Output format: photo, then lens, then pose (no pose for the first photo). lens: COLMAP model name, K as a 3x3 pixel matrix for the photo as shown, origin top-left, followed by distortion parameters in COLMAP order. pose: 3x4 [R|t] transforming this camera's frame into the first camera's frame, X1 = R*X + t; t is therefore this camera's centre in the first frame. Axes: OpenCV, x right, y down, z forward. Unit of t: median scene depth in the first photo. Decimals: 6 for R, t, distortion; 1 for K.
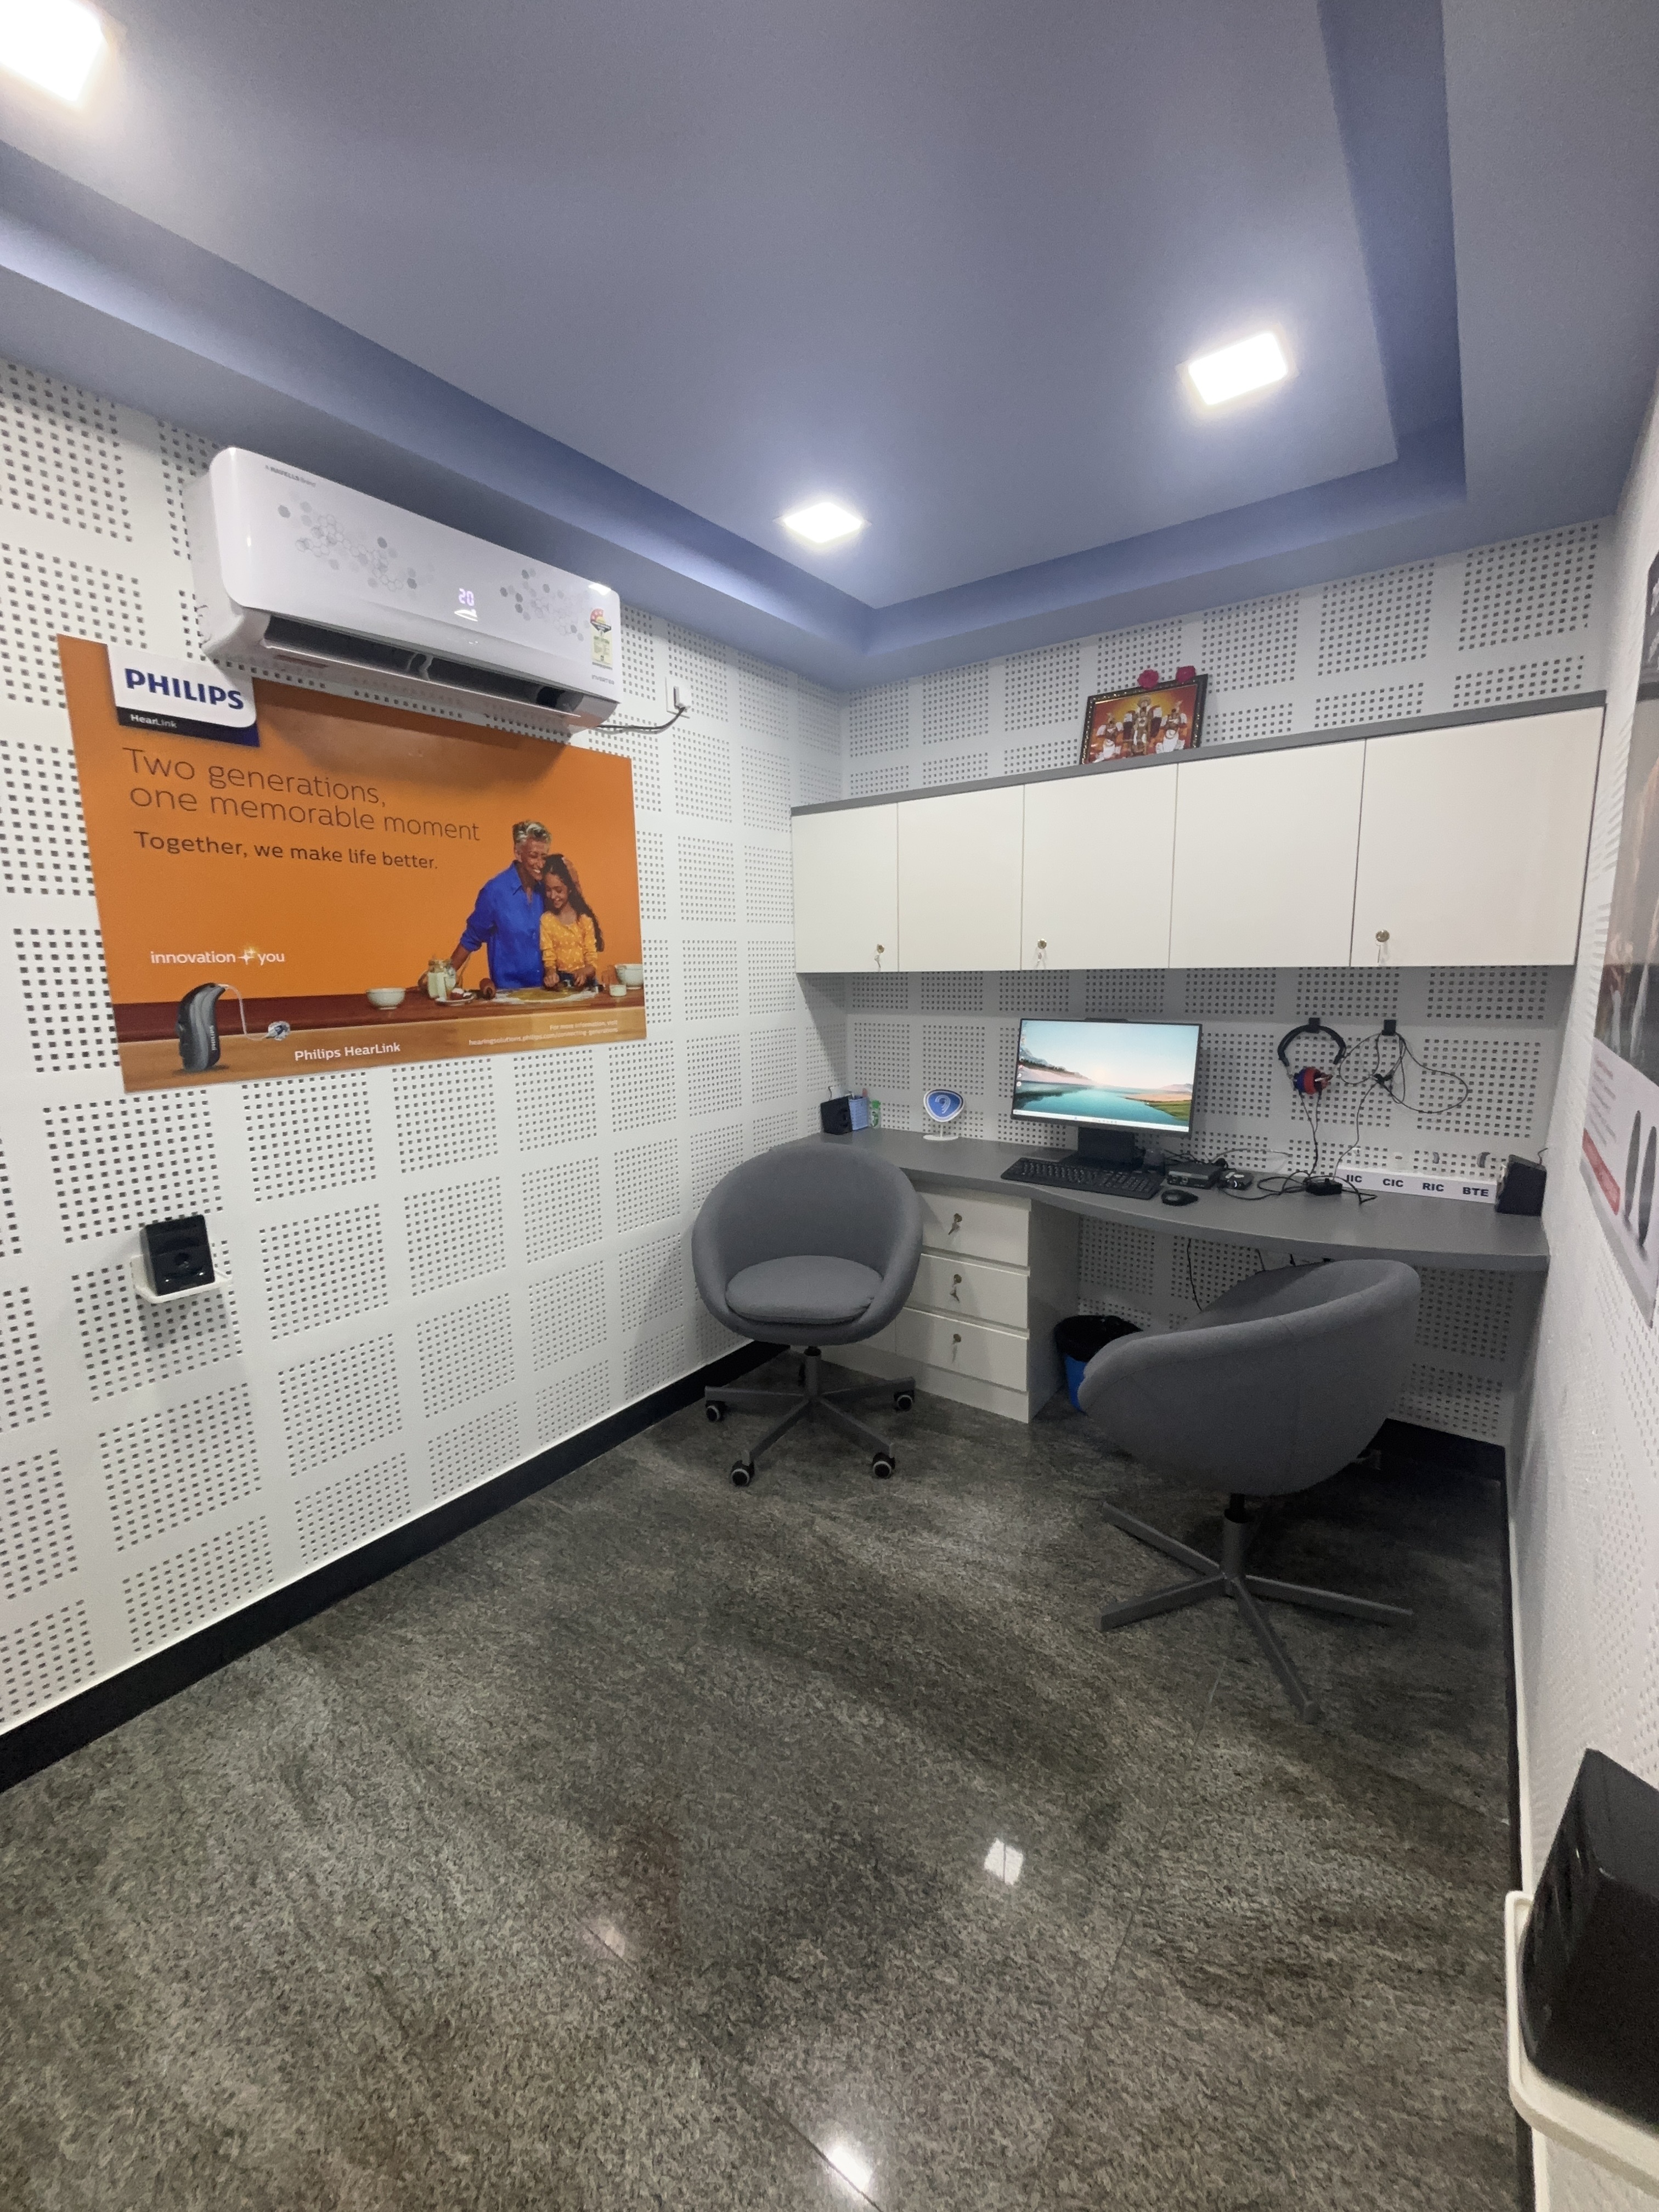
lens RADIAL K [[880.0, 0, 823.9], [0, 880.0, 1101.2], [0, 0, 1]] dist [-0.003564, -0.000324]
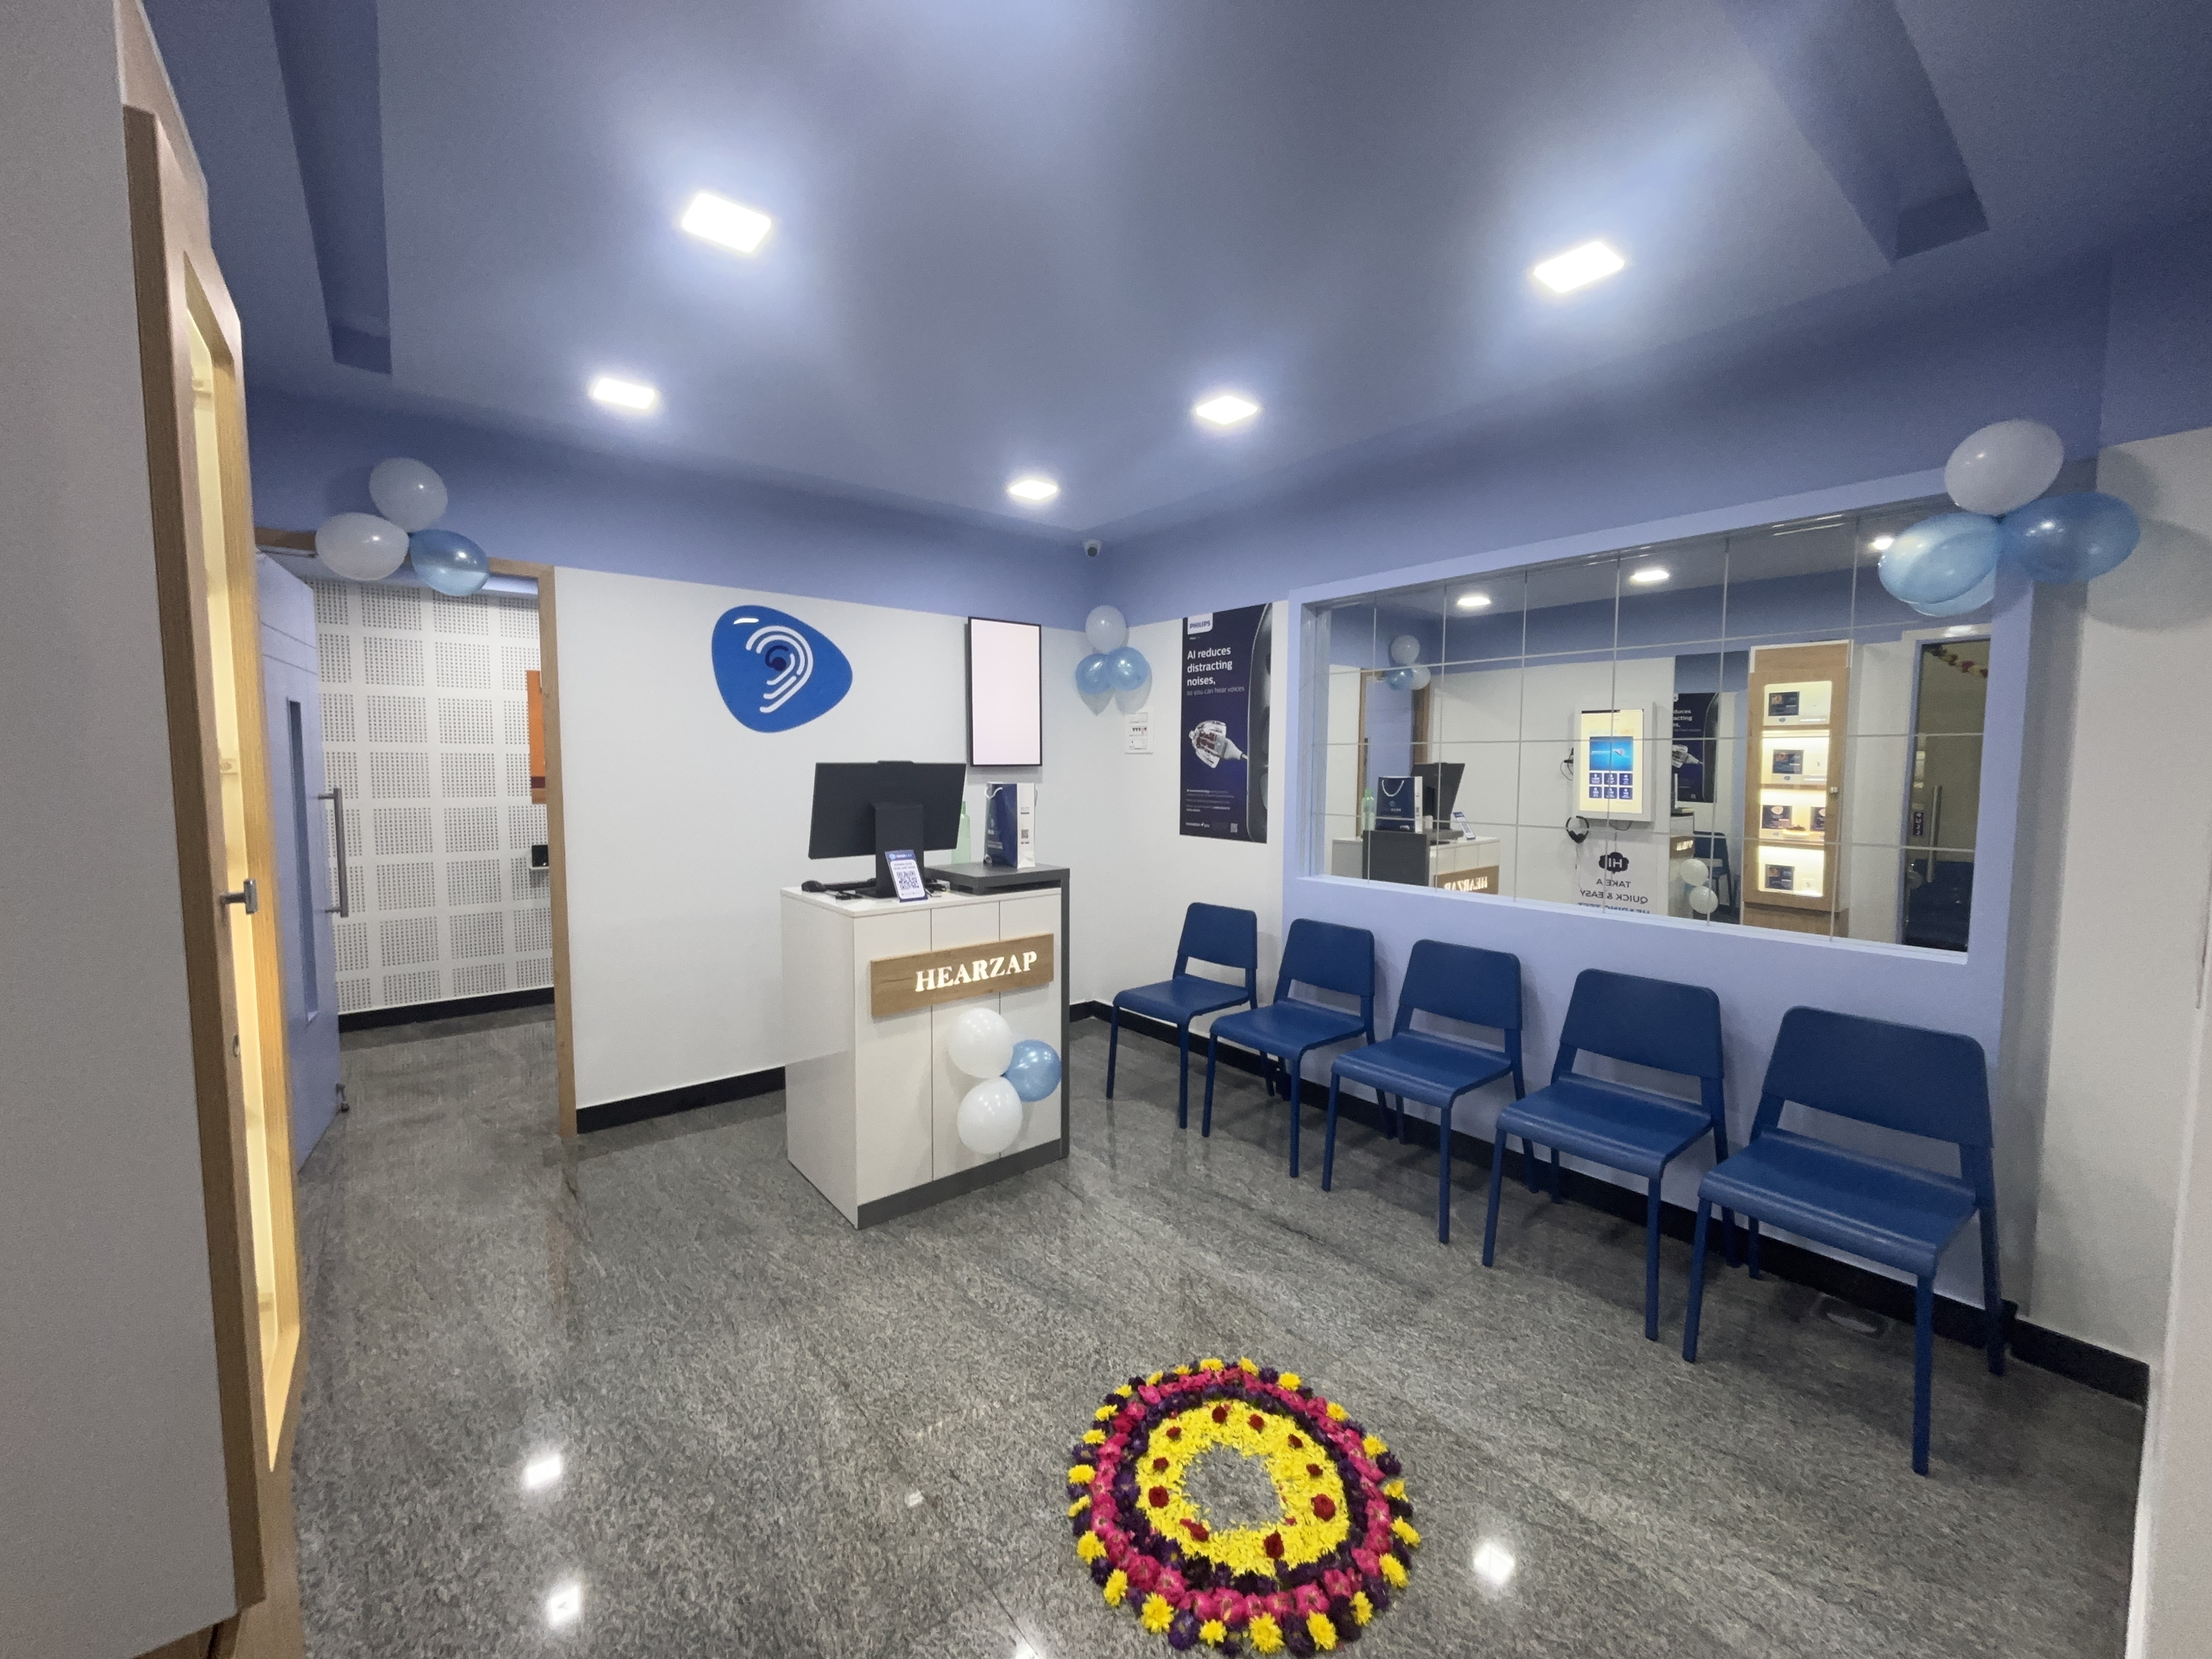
lens RADIAL K [[880.0, 0, 1112.5], [0, 880.0, 818.2], [0, 0, 1]] dist [-0.003564, -0.000324]
pose [[0.969025, 0.039728, -0.243747, 1.978205], [-0.062124, 0.994452, -0.084892, 0.176737], [0.239023, 0.097405, 0.966116, -1.540417]]
